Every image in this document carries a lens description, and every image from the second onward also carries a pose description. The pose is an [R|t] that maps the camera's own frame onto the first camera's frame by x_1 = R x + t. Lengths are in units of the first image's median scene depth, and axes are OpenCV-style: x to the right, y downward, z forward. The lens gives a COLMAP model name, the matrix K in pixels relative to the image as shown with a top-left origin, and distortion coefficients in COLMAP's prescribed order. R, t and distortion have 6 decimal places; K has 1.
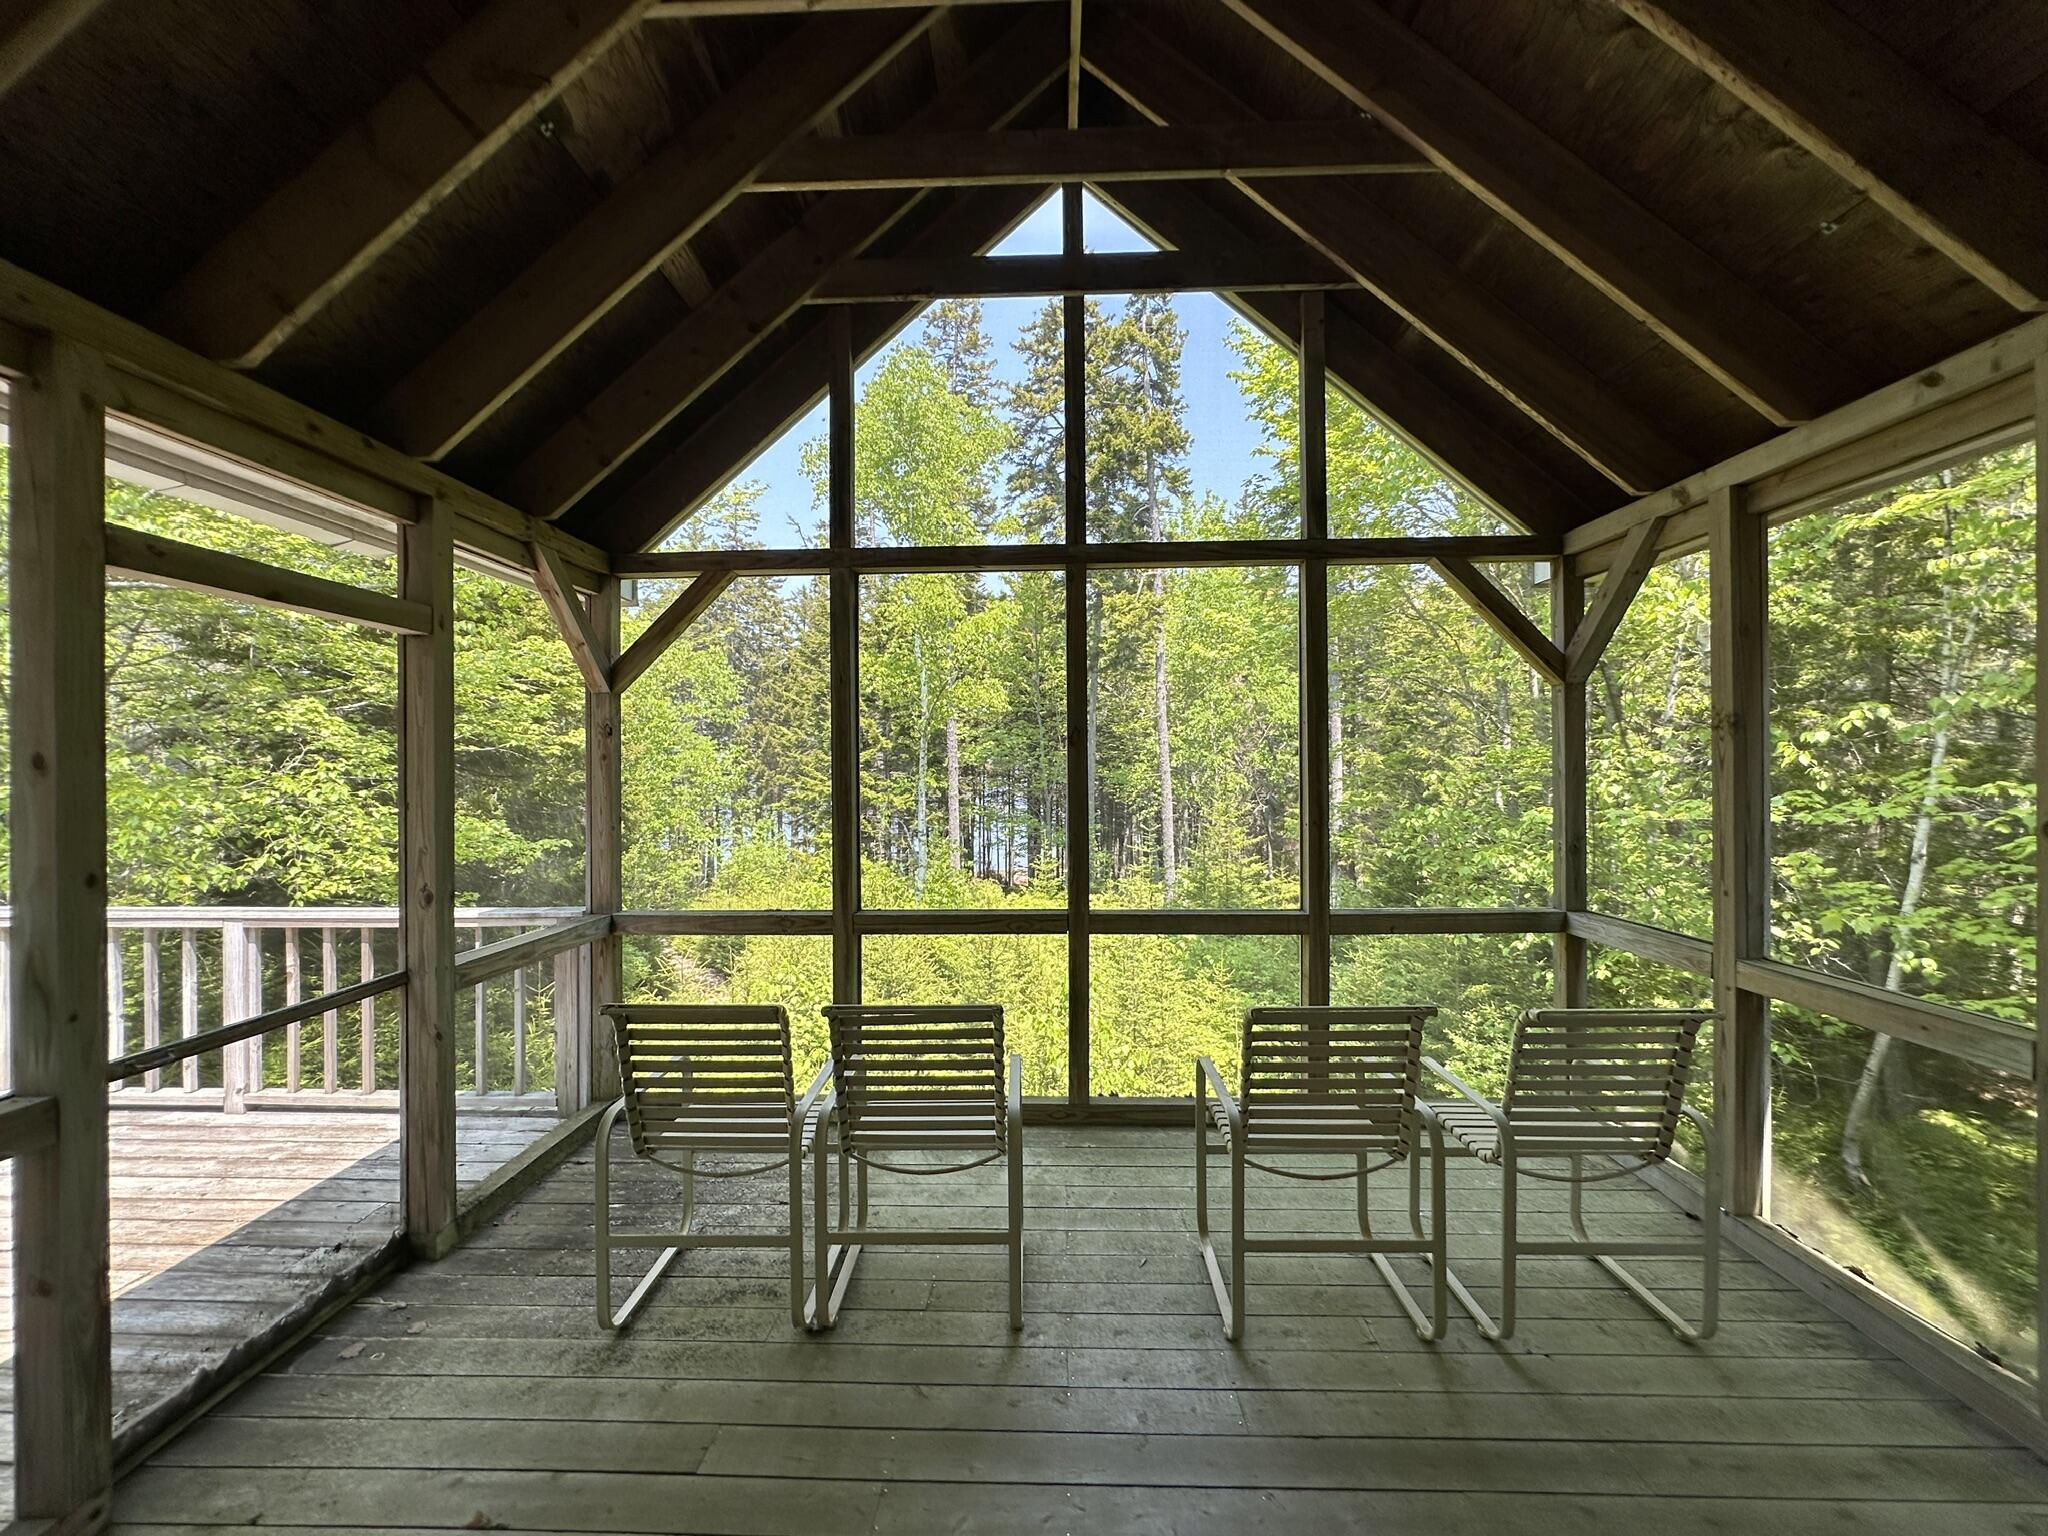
lens RADIAL K [[817.5, 0, 1024.0], [0, 817.5, 768.0], [0, 0, 1]] dist [-0.002581, 0.000589]
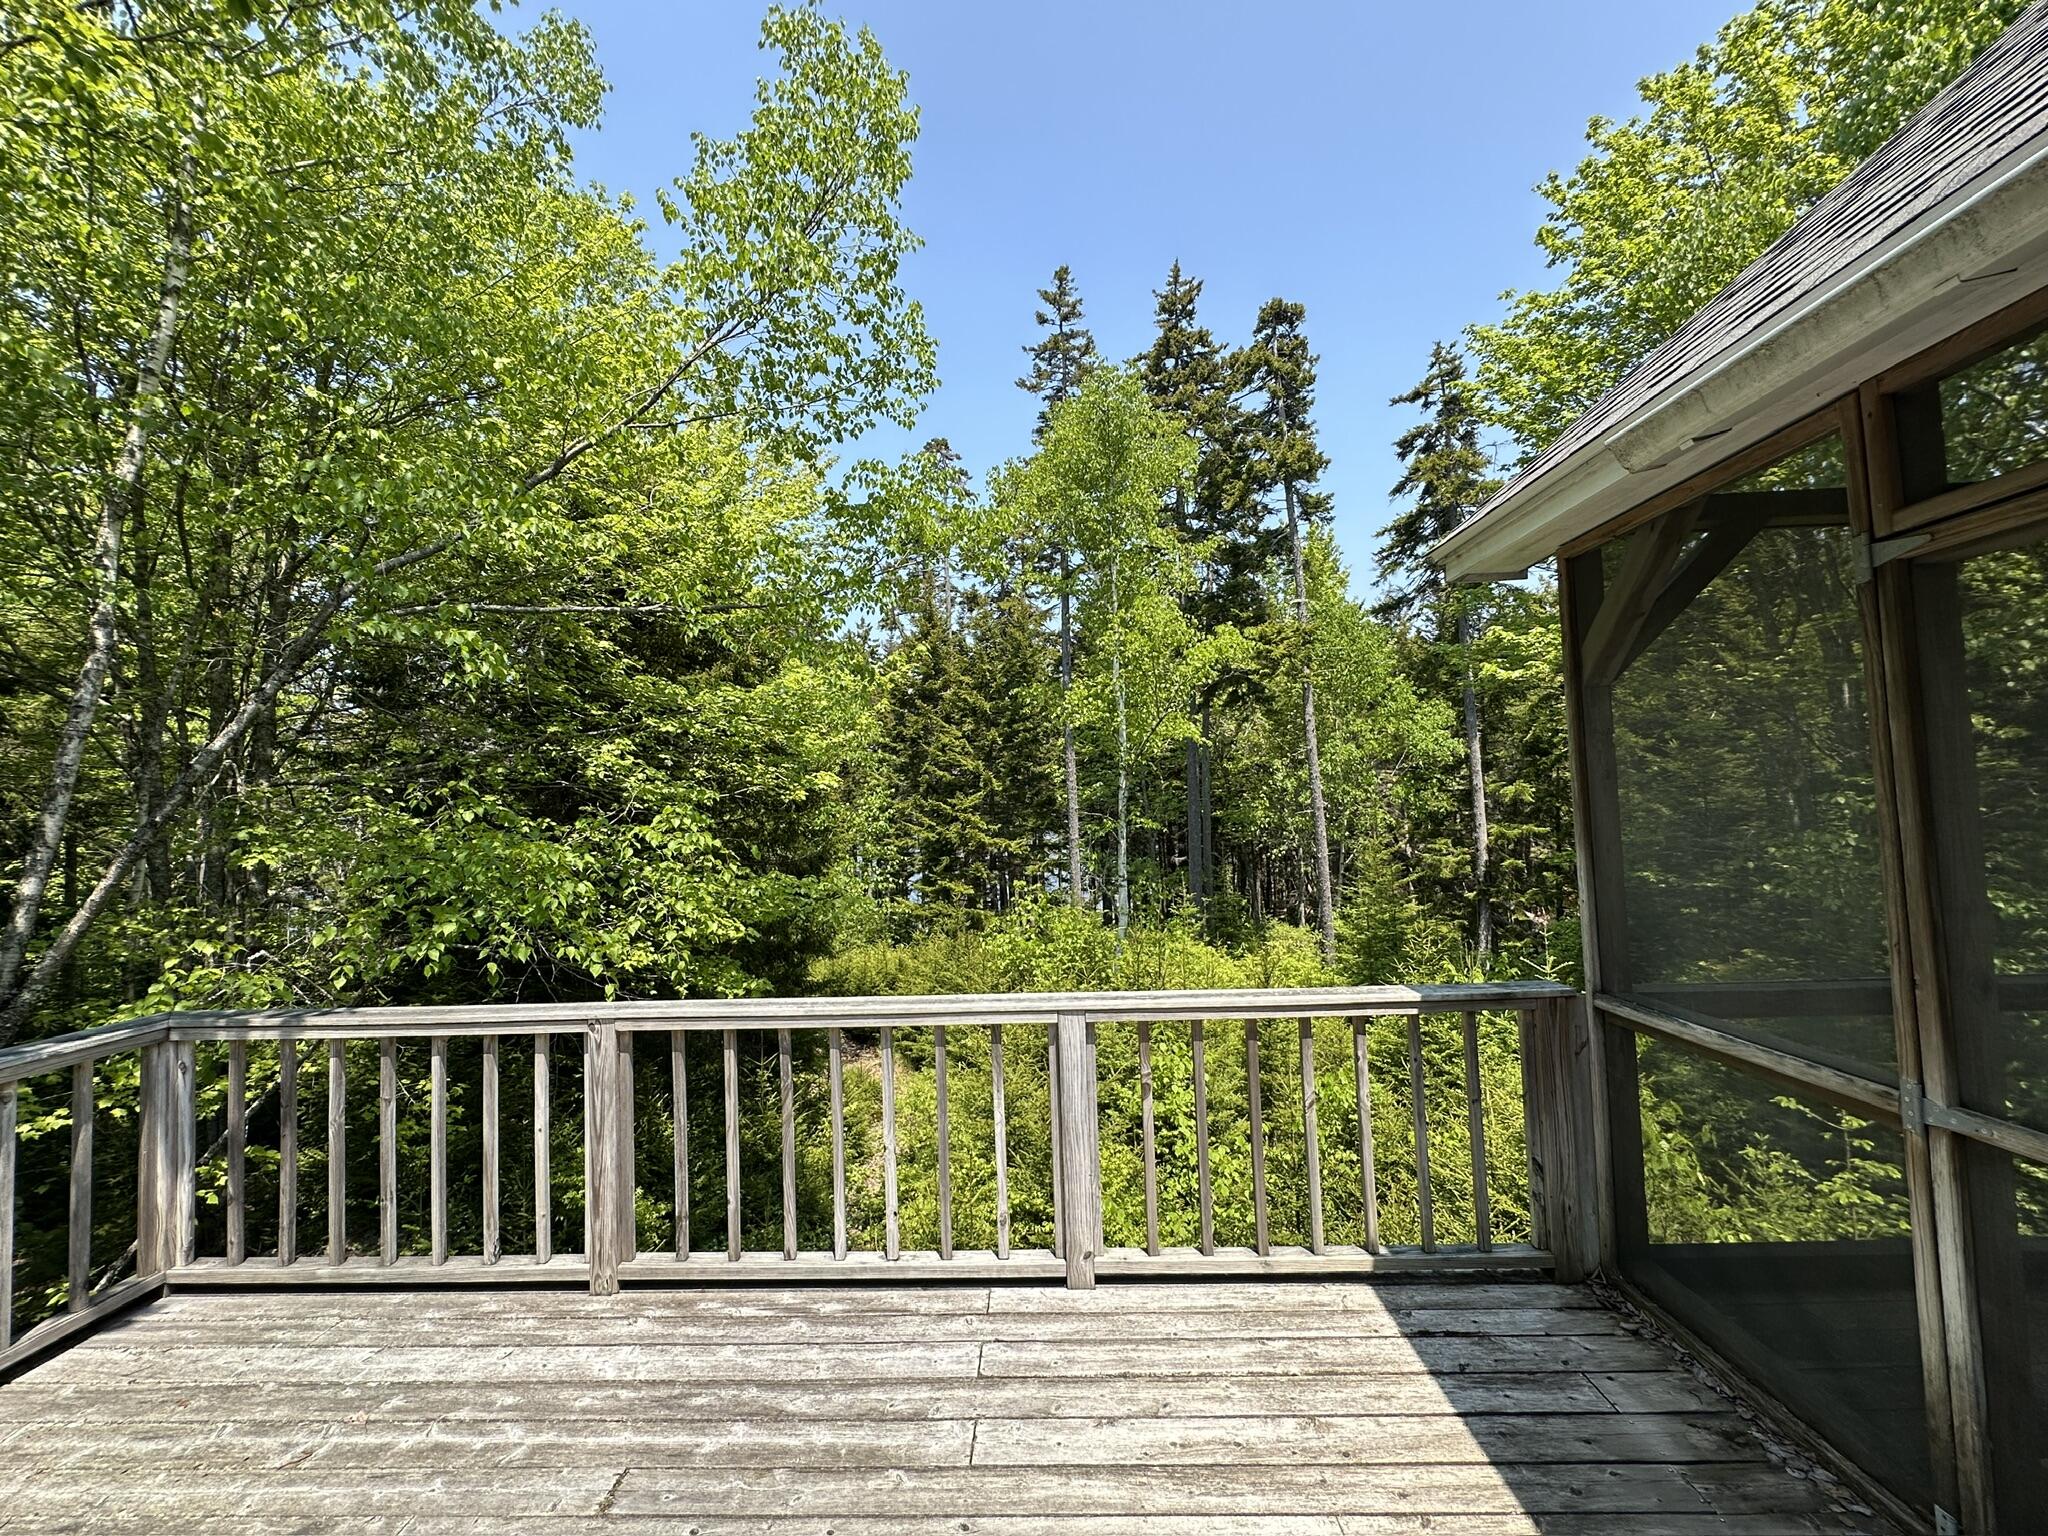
lens RADIAL K [[822.7, 0, 1023.1], [0, 822.7, 771.6], [0, 0, 1]] dist [-0.000635, 0.000128]
pose [[0.999780, -0.020926, 0.001120, -1.236059], [0.020956, 0.998586, -0.048865, 0.013038], [-0.000096, 0.048878, 0.998805, 0.330420]]
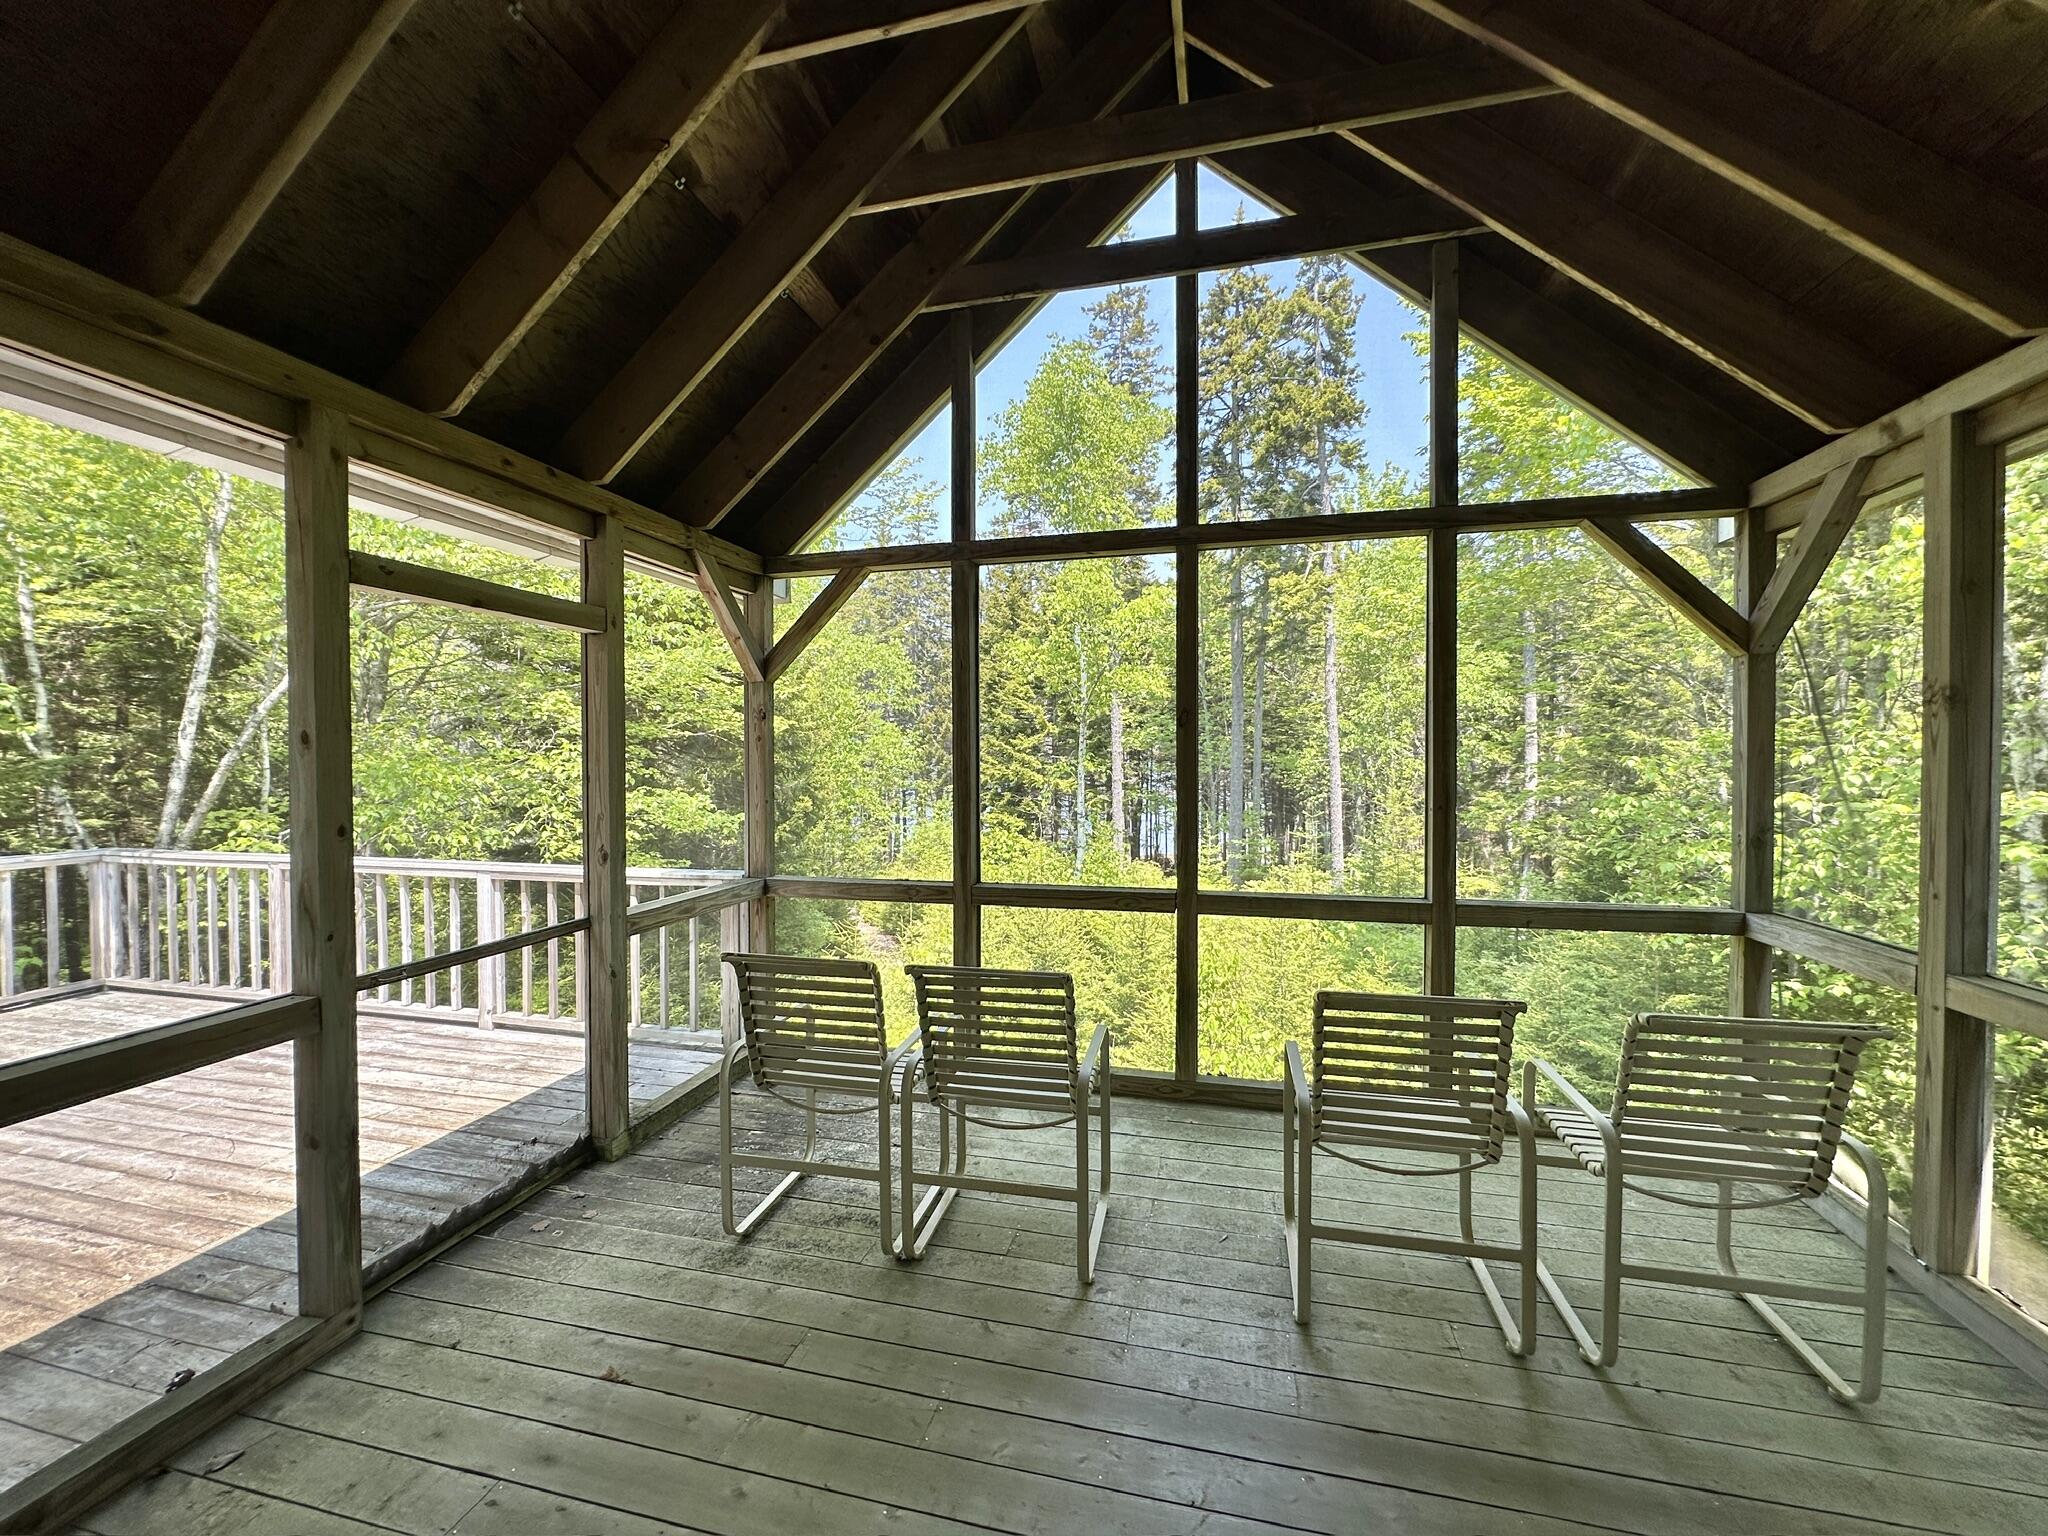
lens RADIAL K [[798.6, 0, 1032.9], [0, 798.6, 767.4], [0, 0, 1]] dist [-0.001481, 0.000145]
pose [[0.979374, 0.007113, -0.201930, 0.102992], [-0.003534, 0.999830, 0.018078, 0.006961], [0.202024, -0.016992, 0.979233, -0.002180]]
